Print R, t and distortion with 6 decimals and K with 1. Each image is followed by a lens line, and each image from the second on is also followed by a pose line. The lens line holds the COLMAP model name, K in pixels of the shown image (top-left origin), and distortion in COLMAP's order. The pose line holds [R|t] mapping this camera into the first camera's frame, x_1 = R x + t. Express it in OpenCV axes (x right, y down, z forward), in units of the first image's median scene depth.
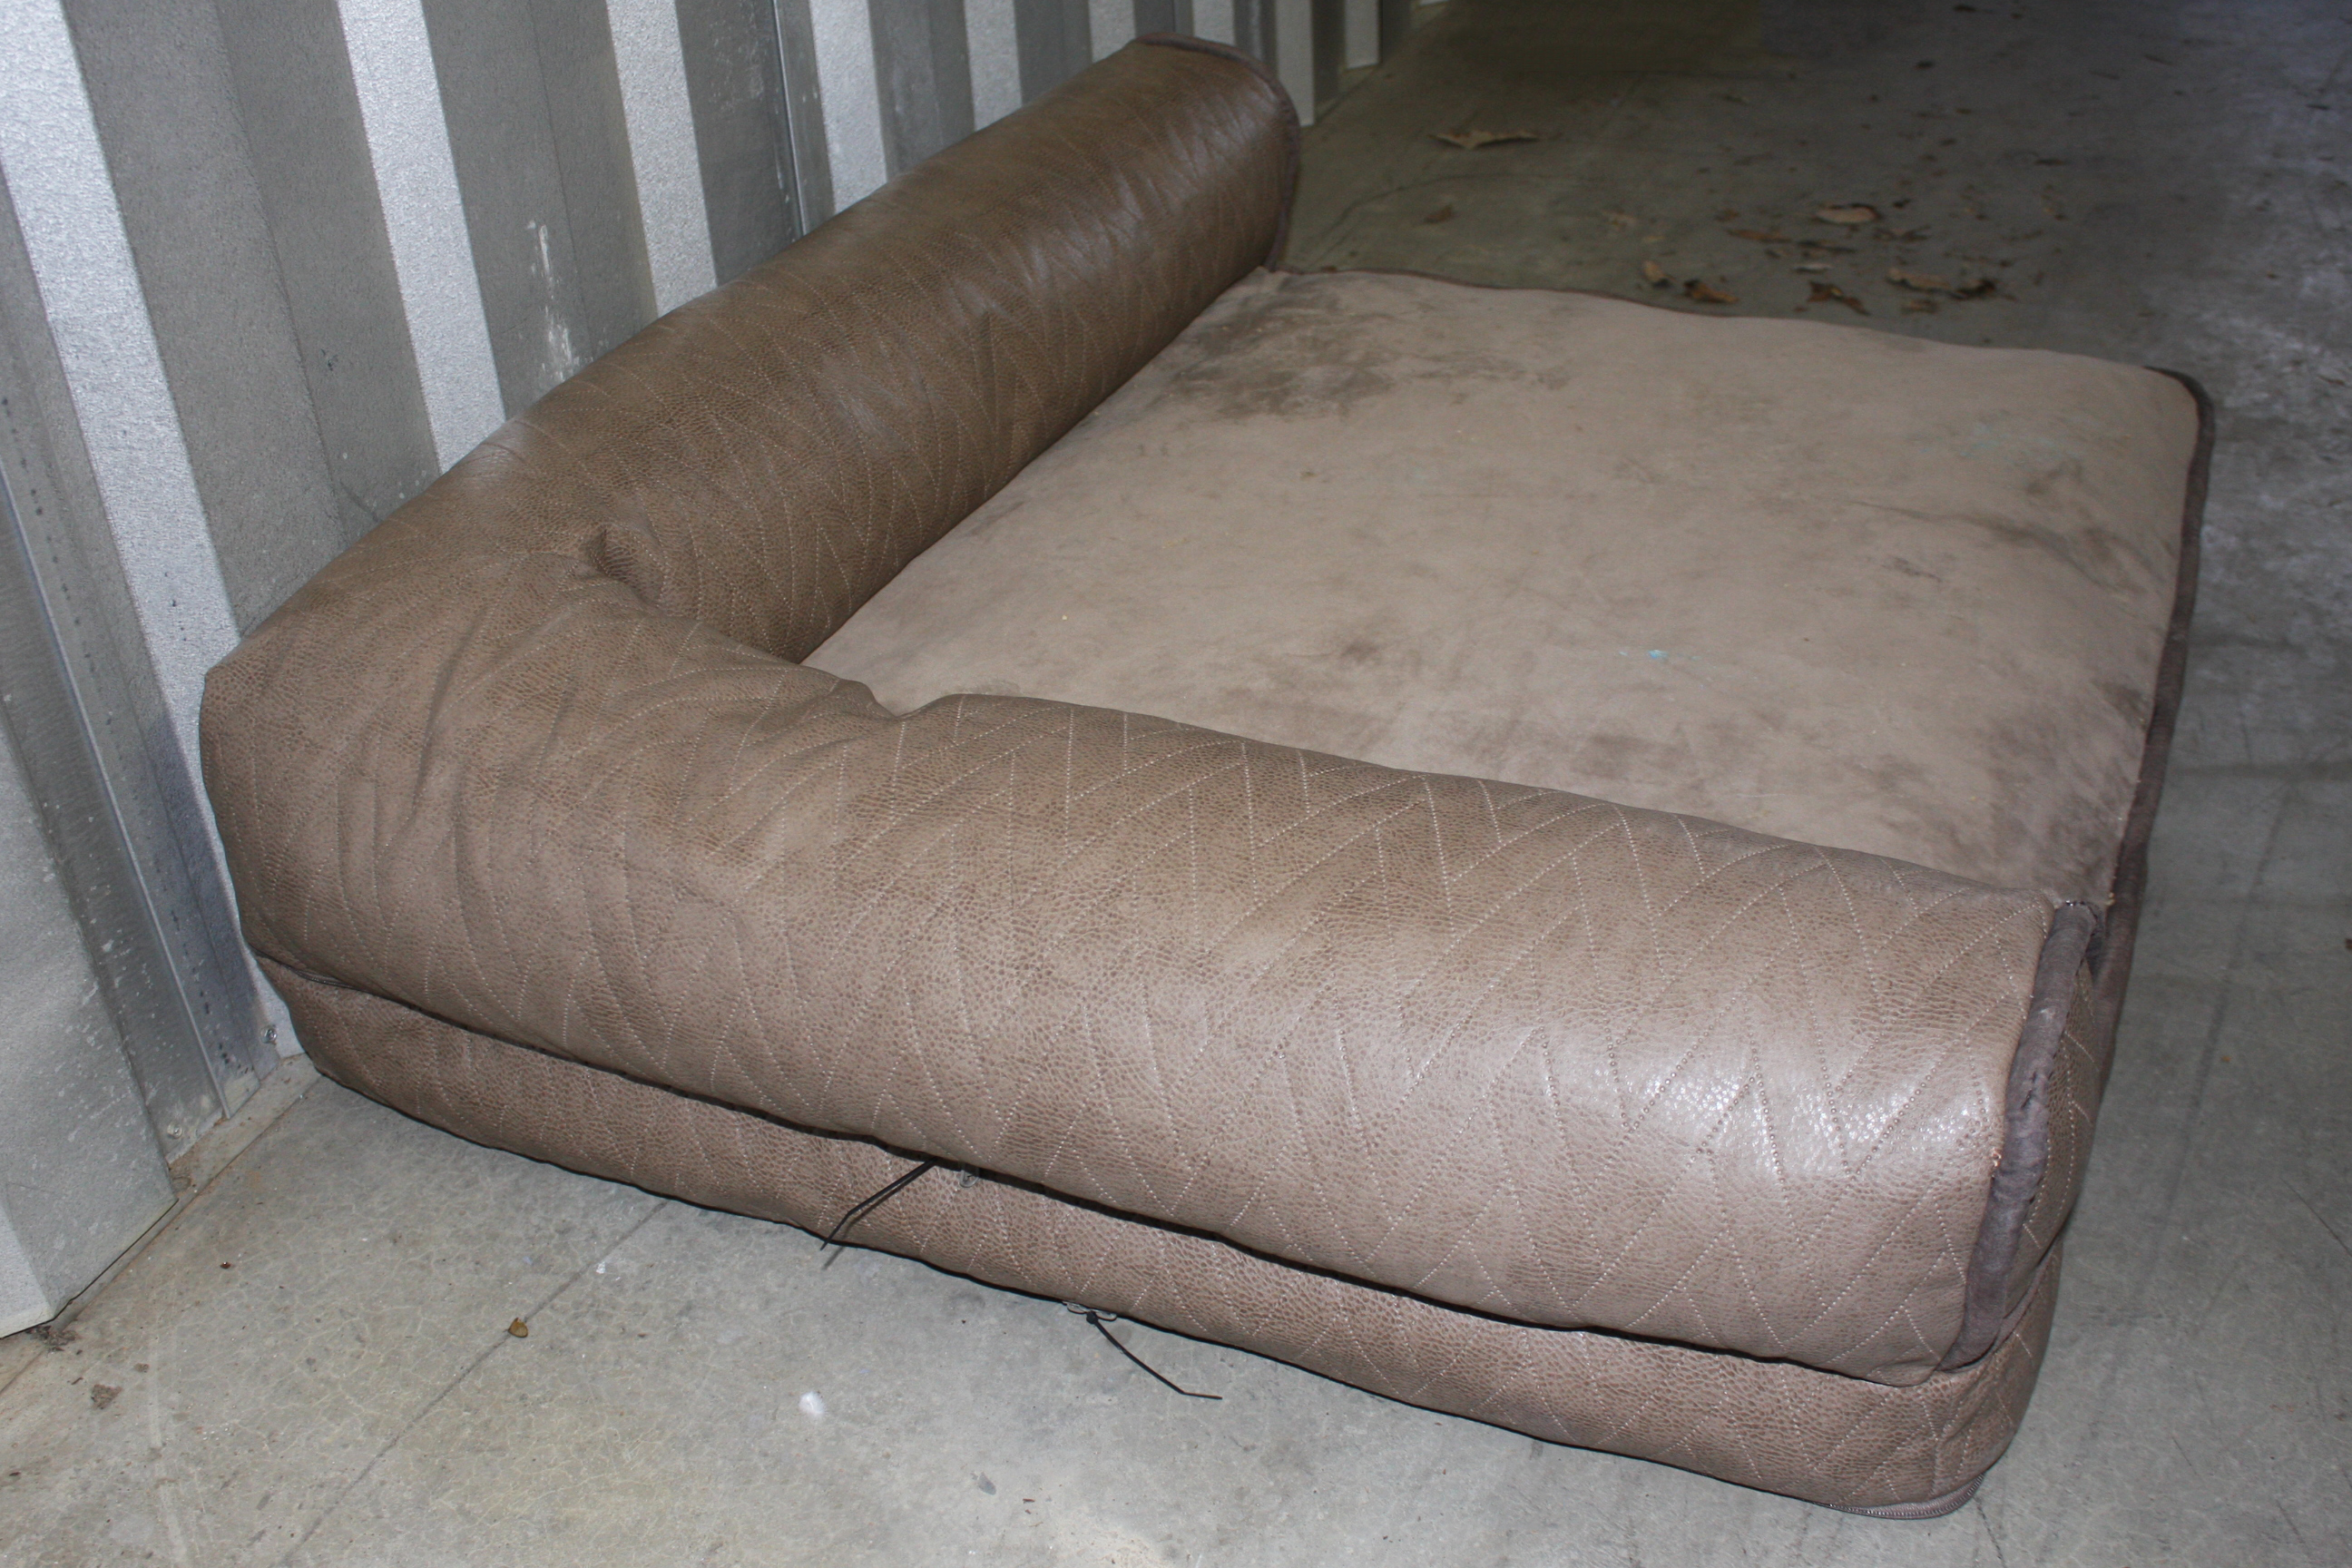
lens RADIAL K [[2526.3, 0, 1175.1], [0, 2526.3, 790.7], [0, 0, 1]] dist [-0.102719, 0.000000]
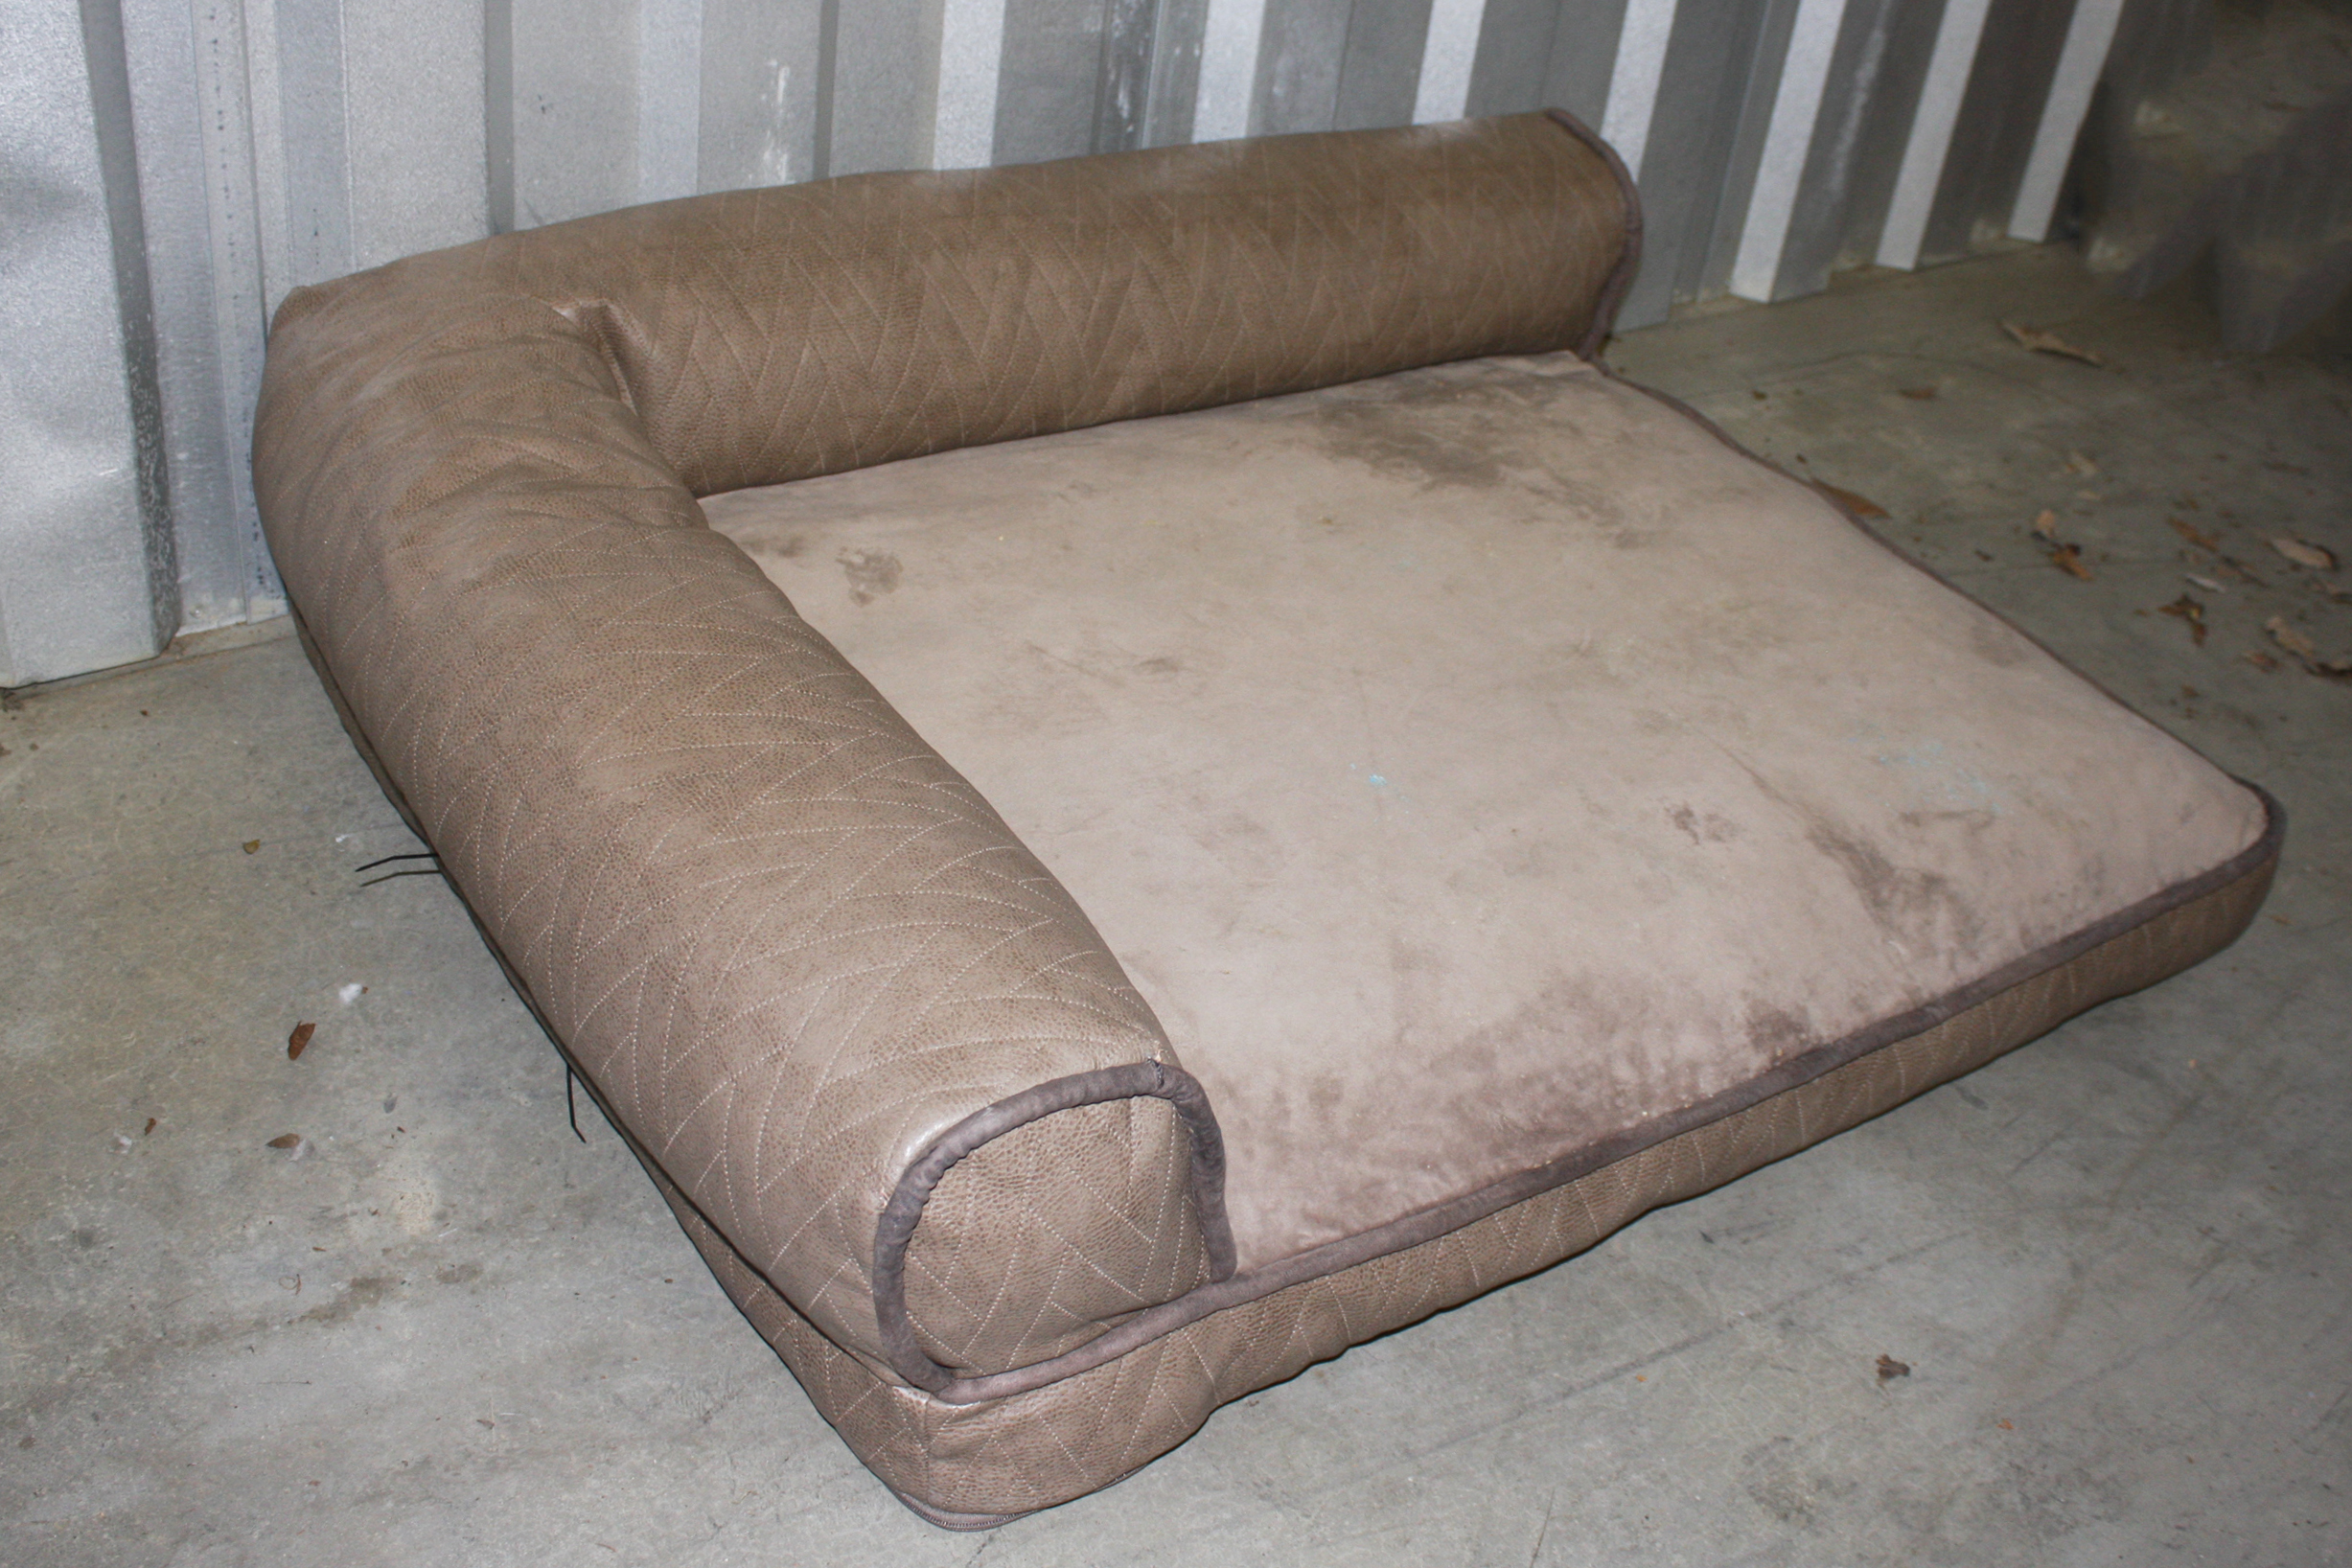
lens RADIAL K [[2539.1, 0, 1237.8], [0, 2539.1, 711.7], [0, 0, 1]] dist [-0.102950, 0.000000]
pose [[0.838886, 0.419430, -0.346914, 0.411396], [-0.421748, 0.903781, 0.072854, -0.109400], [0.344092, 0.085194, 0.935063, -0.020345]]
